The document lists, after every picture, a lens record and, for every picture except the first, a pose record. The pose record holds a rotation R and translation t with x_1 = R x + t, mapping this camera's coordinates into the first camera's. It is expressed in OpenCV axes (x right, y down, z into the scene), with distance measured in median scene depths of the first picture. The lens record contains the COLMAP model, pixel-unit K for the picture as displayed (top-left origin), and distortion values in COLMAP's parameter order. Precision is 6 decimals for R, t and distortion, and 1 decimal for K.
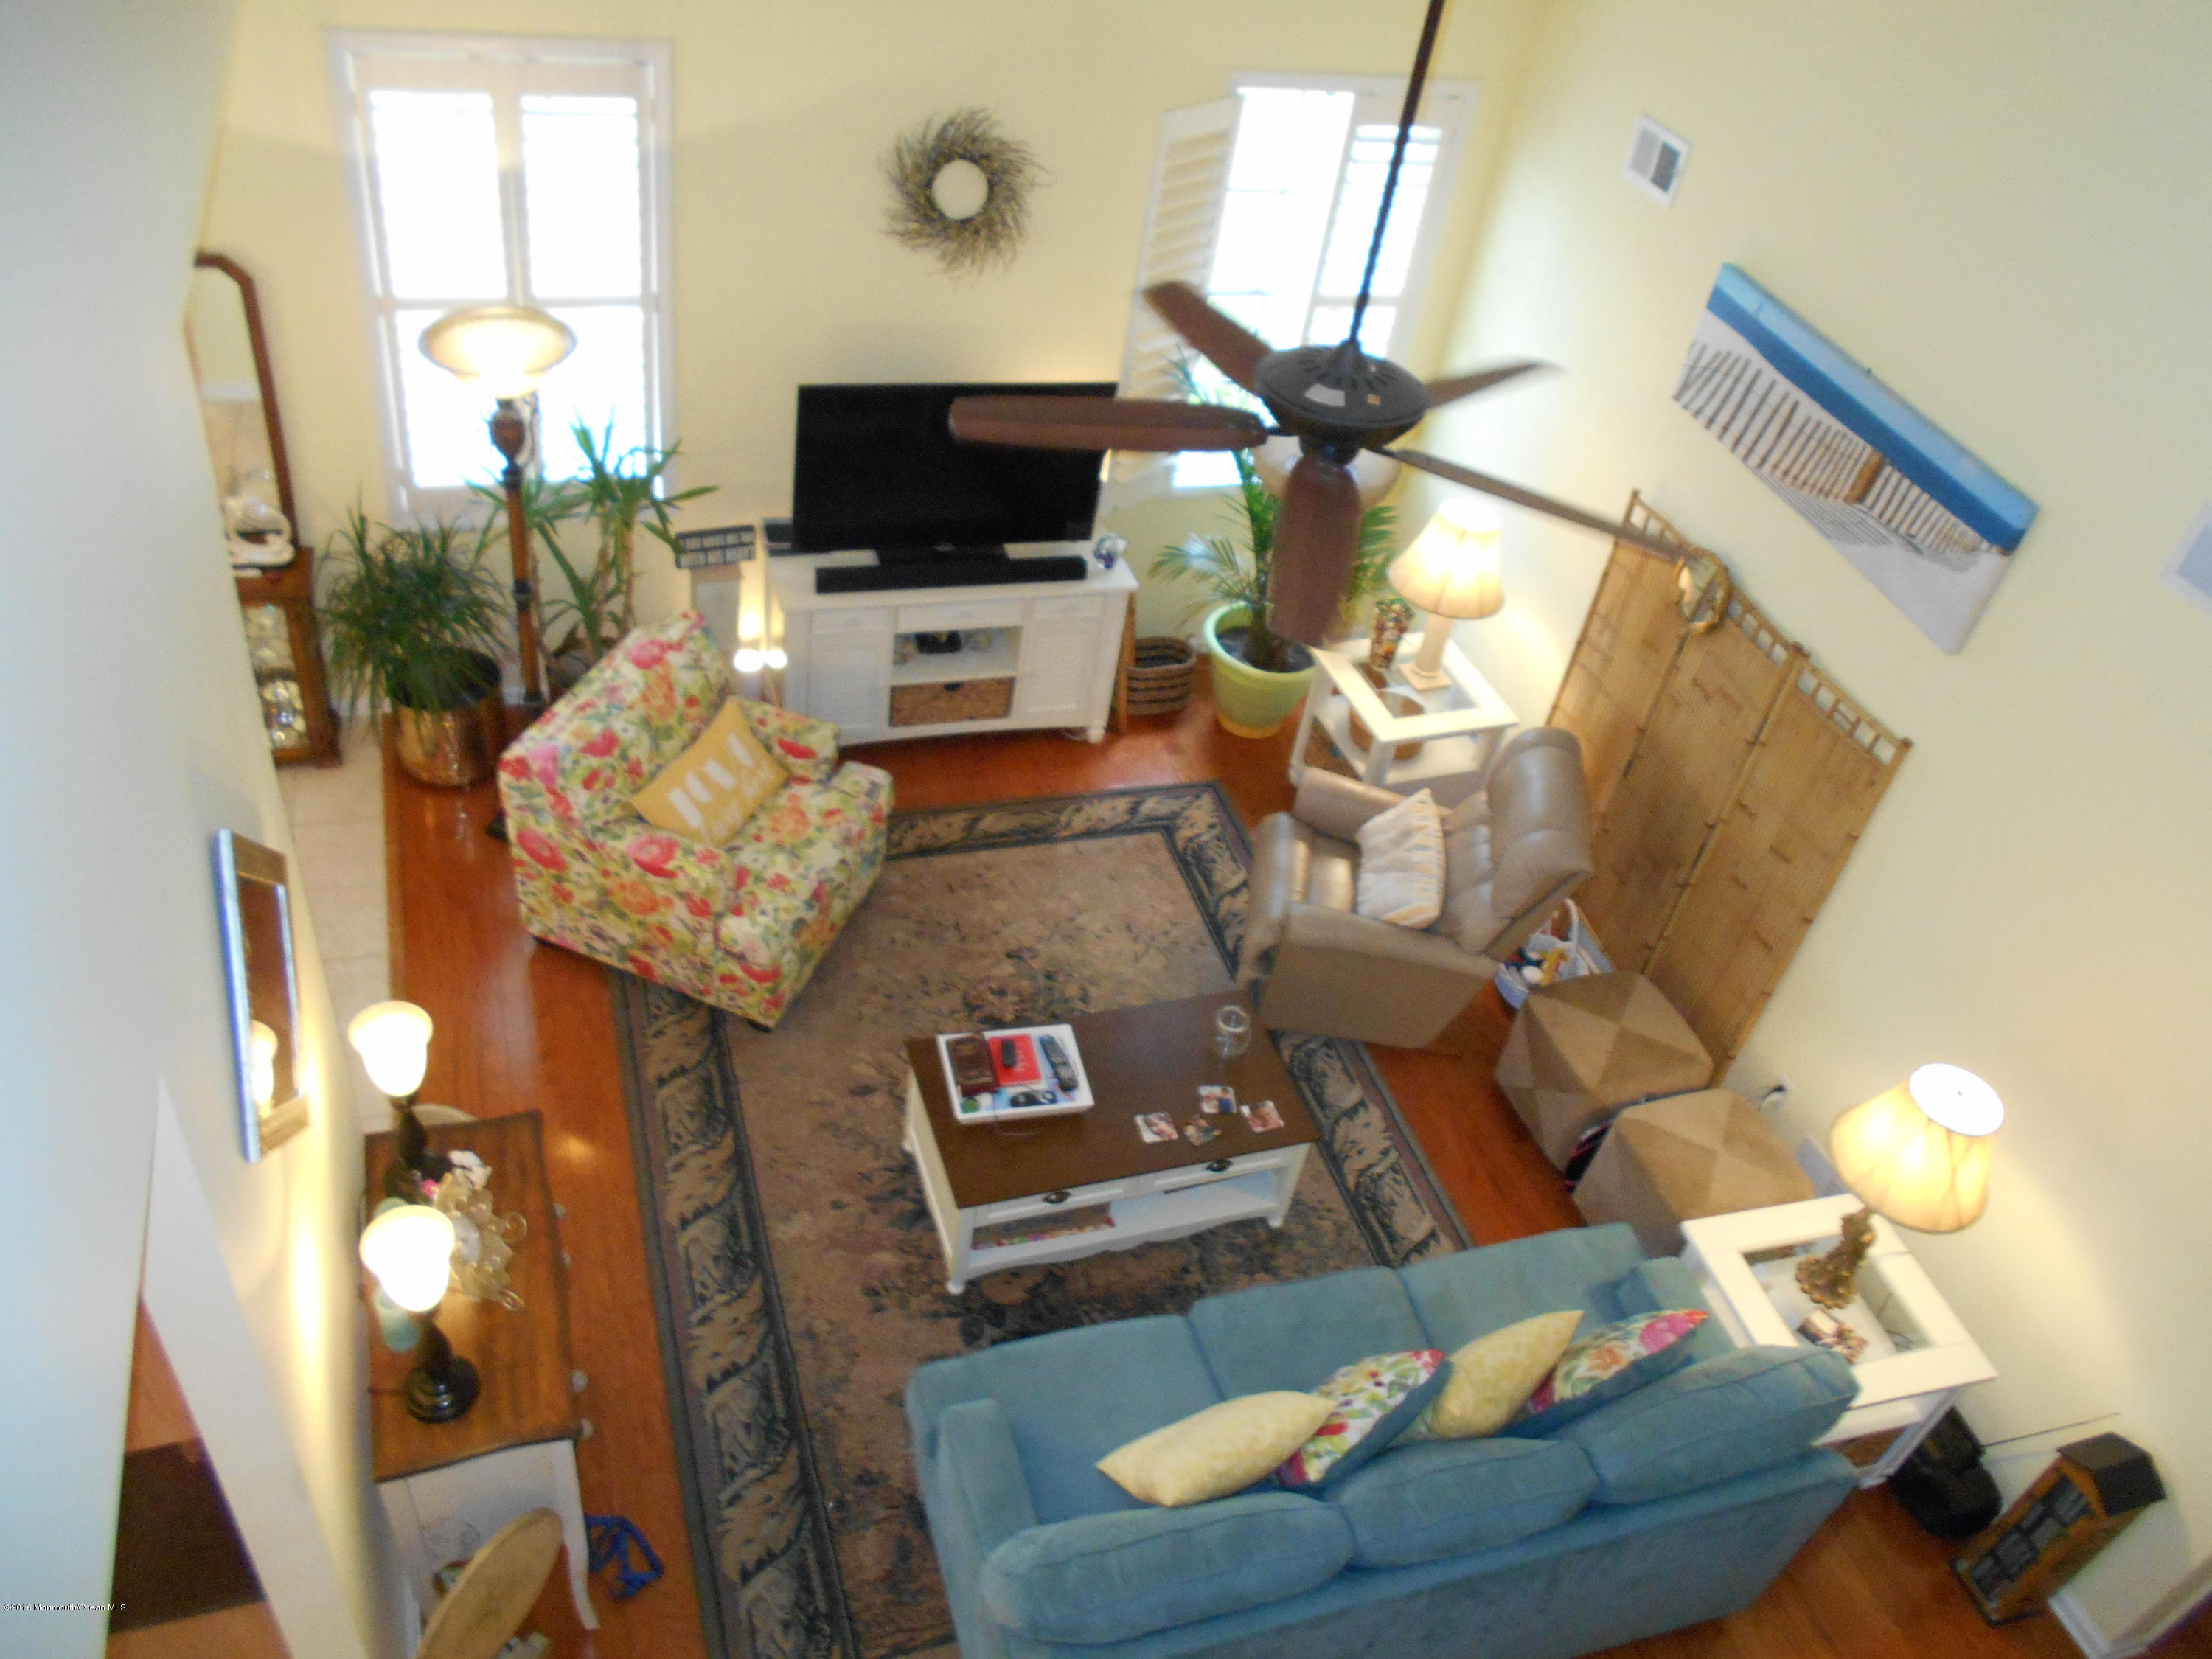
lens RADIAL K [[1693.0, 0, 1101.2], [0, 1693.0, 930.2], [0, 0, 1]] dist [-0.101761, 0.097490]
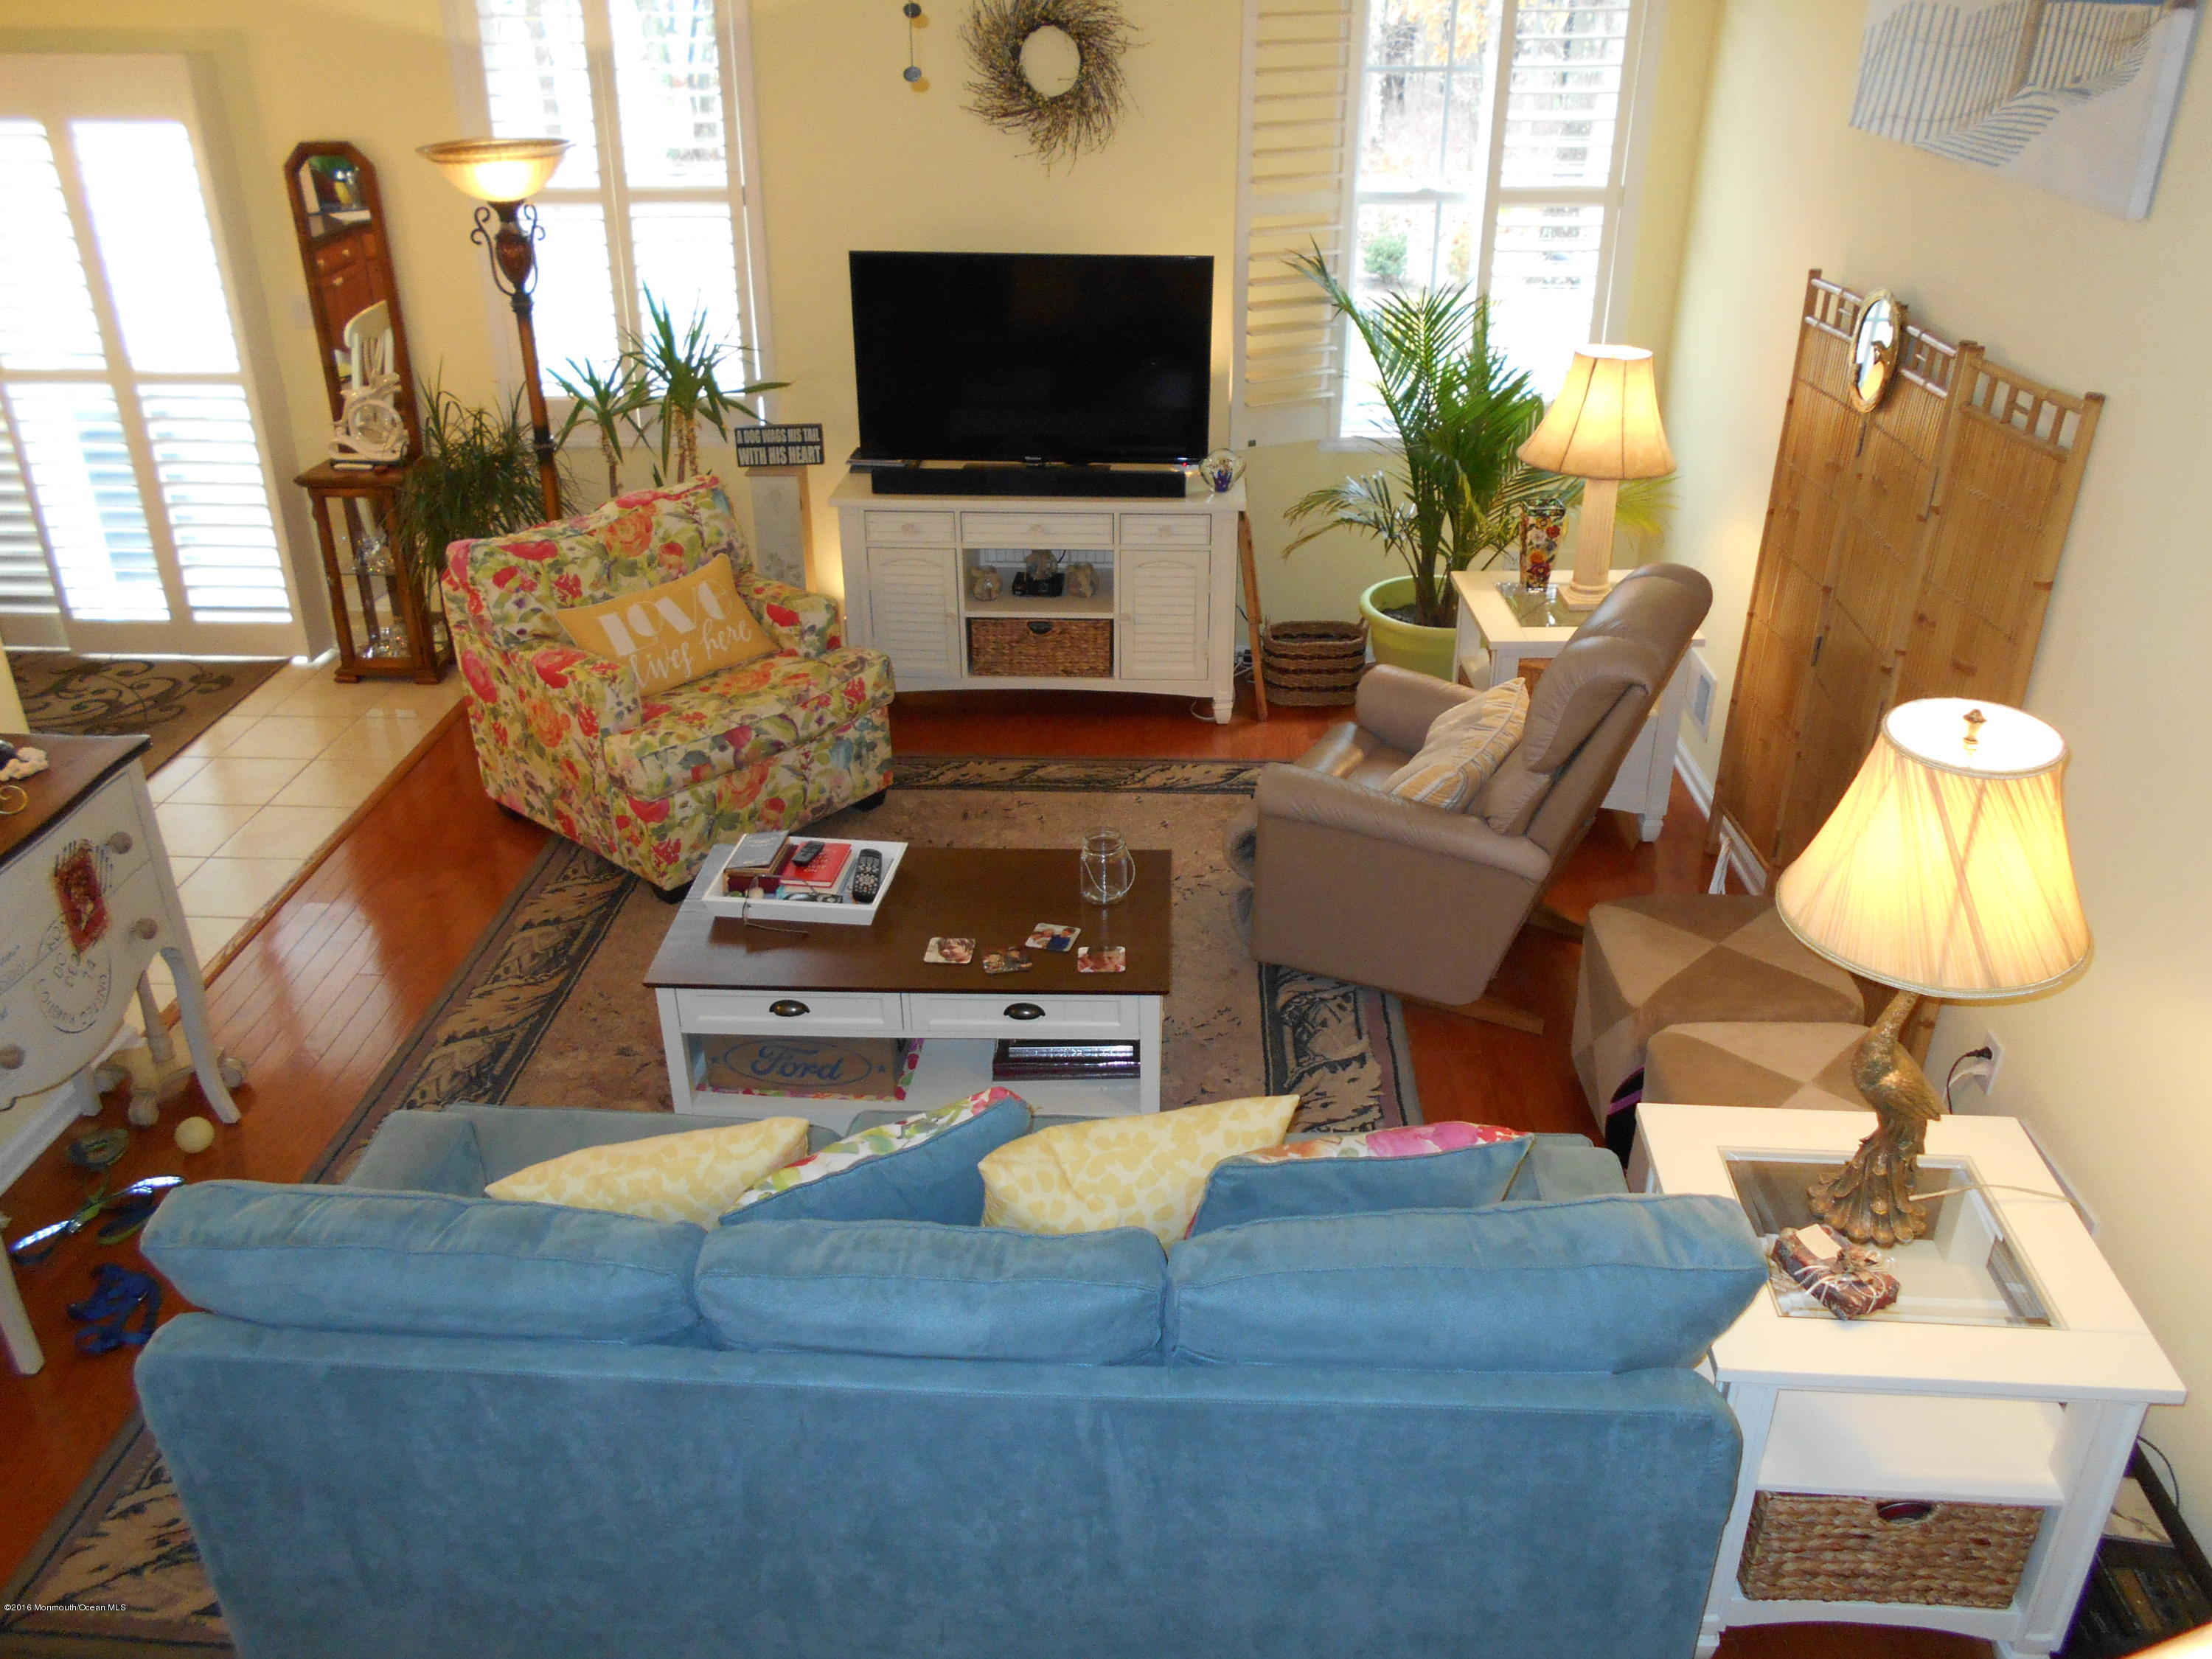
lens RADIAL K [[1693.0, 0, 1101.2], [0, 1693.0, 930.2], [0, 0, 1]] dist [-0.101761, 0.097490]
pose [[0.921151, 0.055440, -0.385236, 0.326870], [-0.155145, 0.960068, -0.232808, 0.234128], [0.356946, 0.274219, 0.892969, 0.315807]]
